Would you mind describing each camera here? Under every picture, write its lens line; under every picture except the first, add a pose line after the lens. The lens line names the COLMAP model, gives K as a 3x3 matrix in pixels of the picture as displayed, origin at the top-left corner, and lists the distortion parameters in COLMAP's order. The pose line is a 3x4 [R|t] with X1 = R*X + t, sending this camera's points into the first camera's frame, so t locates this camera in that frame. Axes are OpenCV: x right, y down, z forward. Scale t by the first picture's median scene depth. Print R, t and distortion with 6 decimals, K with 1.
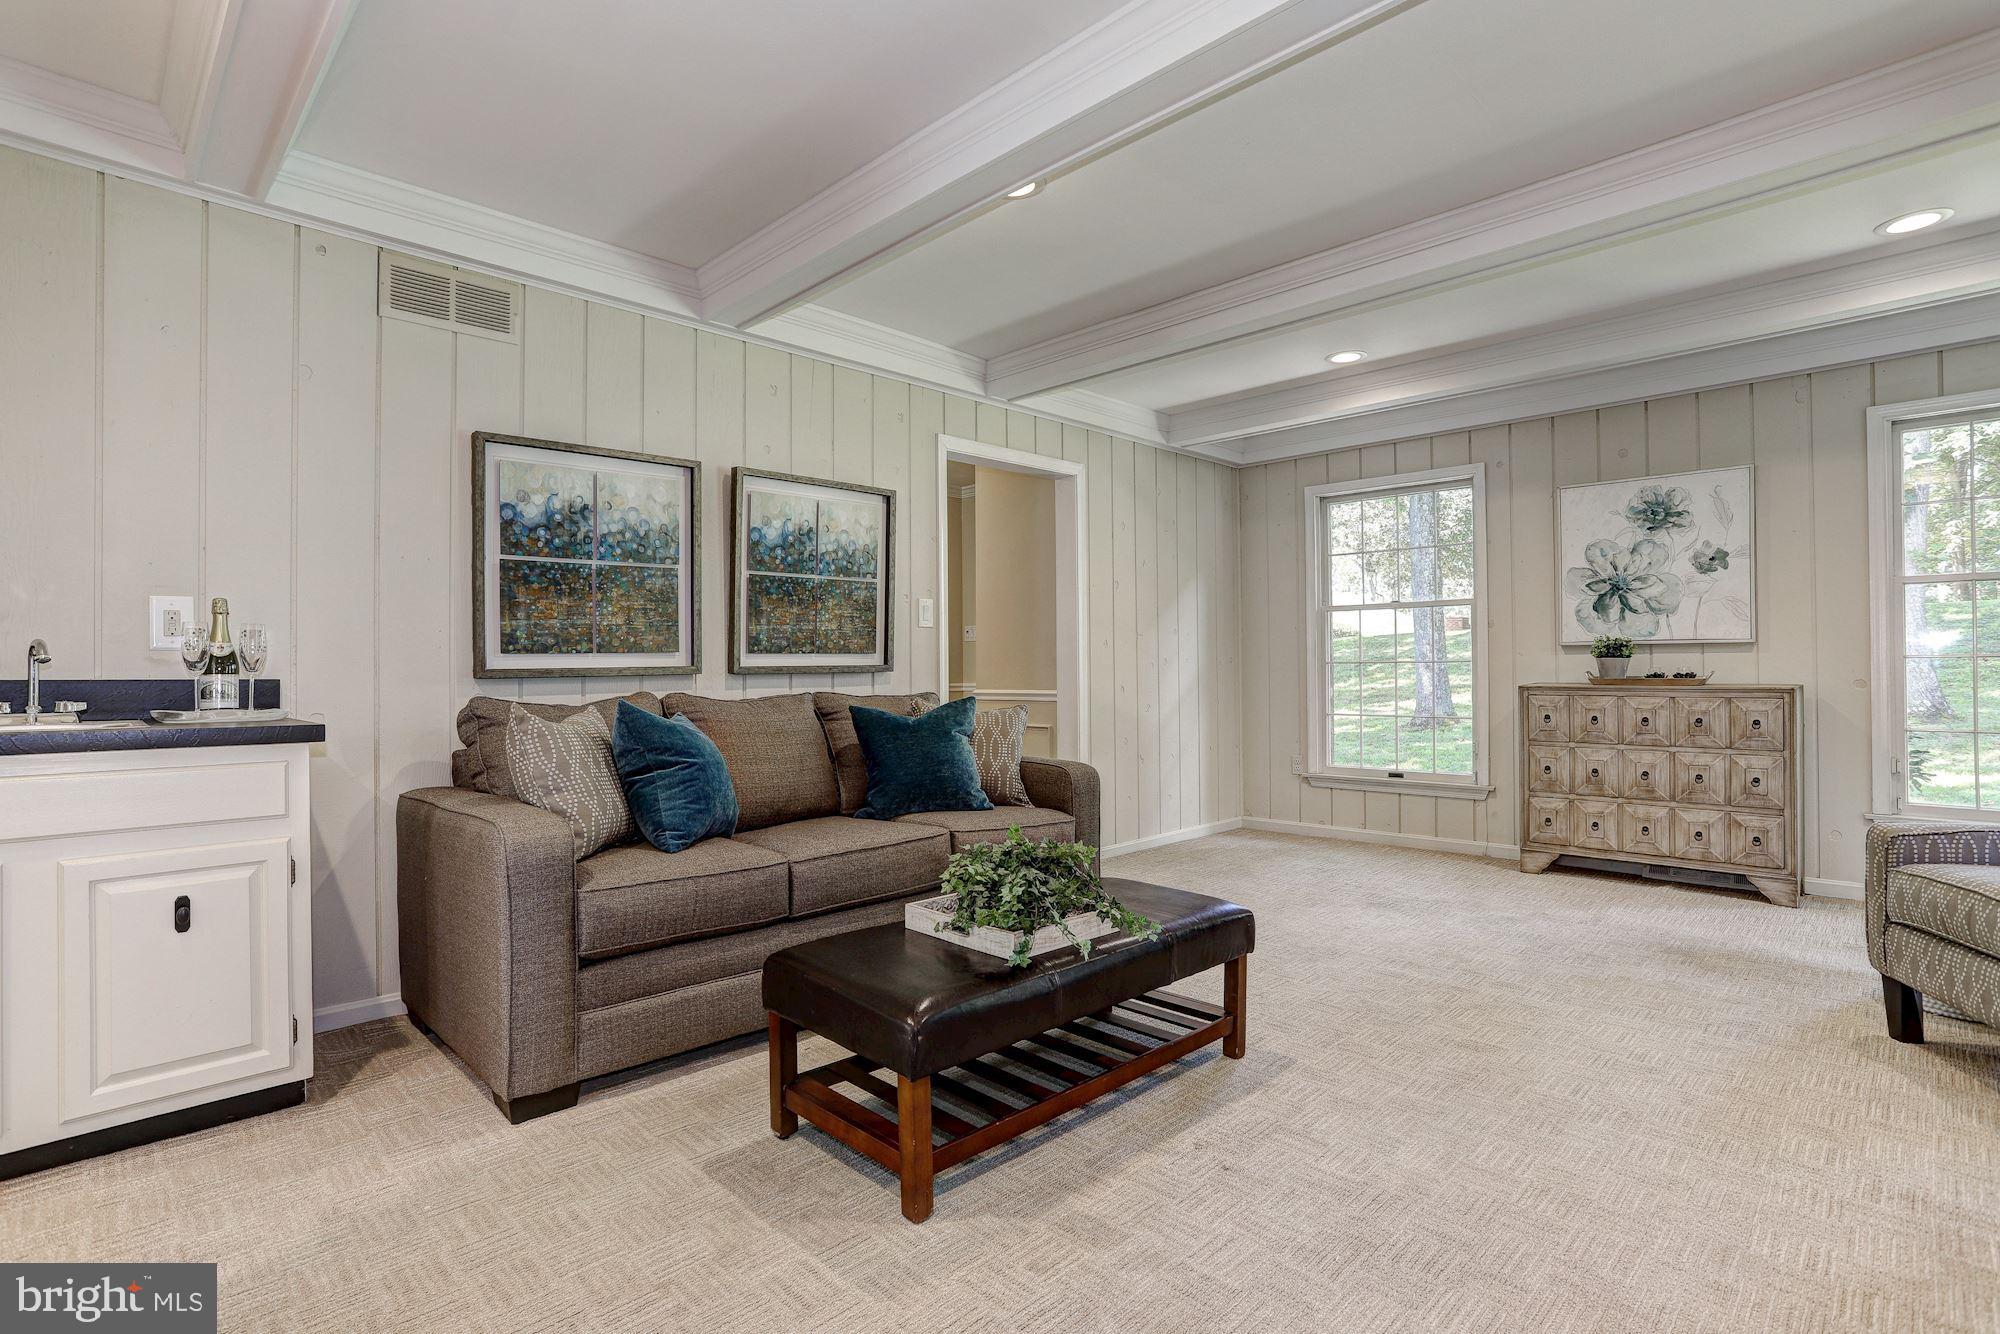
lens RADIAL K [[968.5, 0, 1003.5], [0, 968.5, 661.9], [0, 0, 1]] dist [-0.053600, 0.022129]
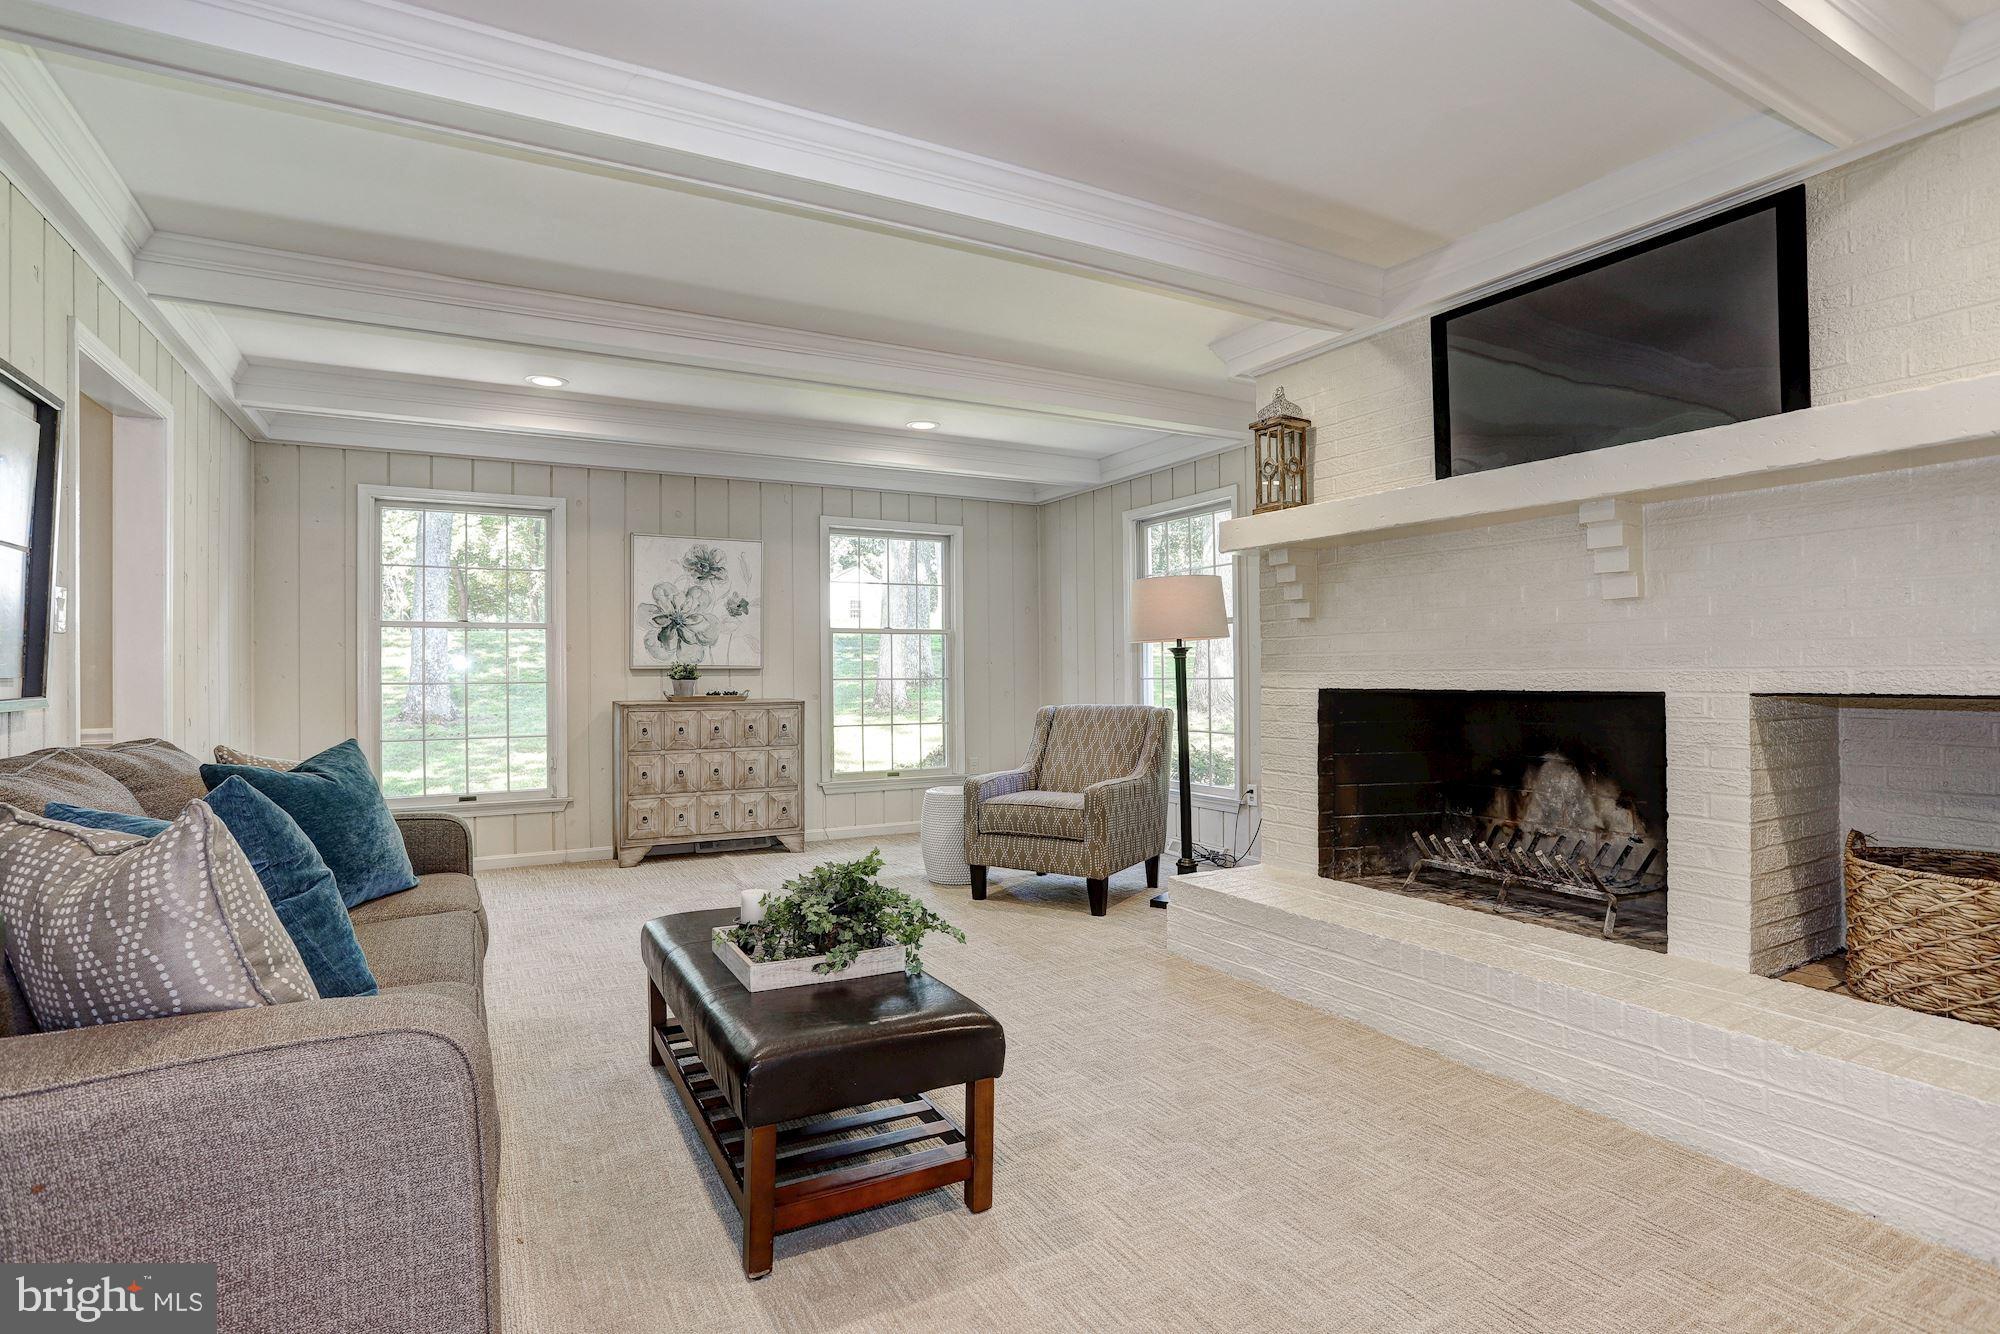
lens RADIAL K [[968.5, 0, 984.6], [0, 968.5, 663.7], [0, 0, 1]] dist [-0.053600, 0.022129]
pose [[0.289017, 0.013188, 0.957233, -0.449294], [-0.003740, 0.999913, -0.012647, -0.010919], [-0.957317, 0.000075, 0.289041, 0.263643]]
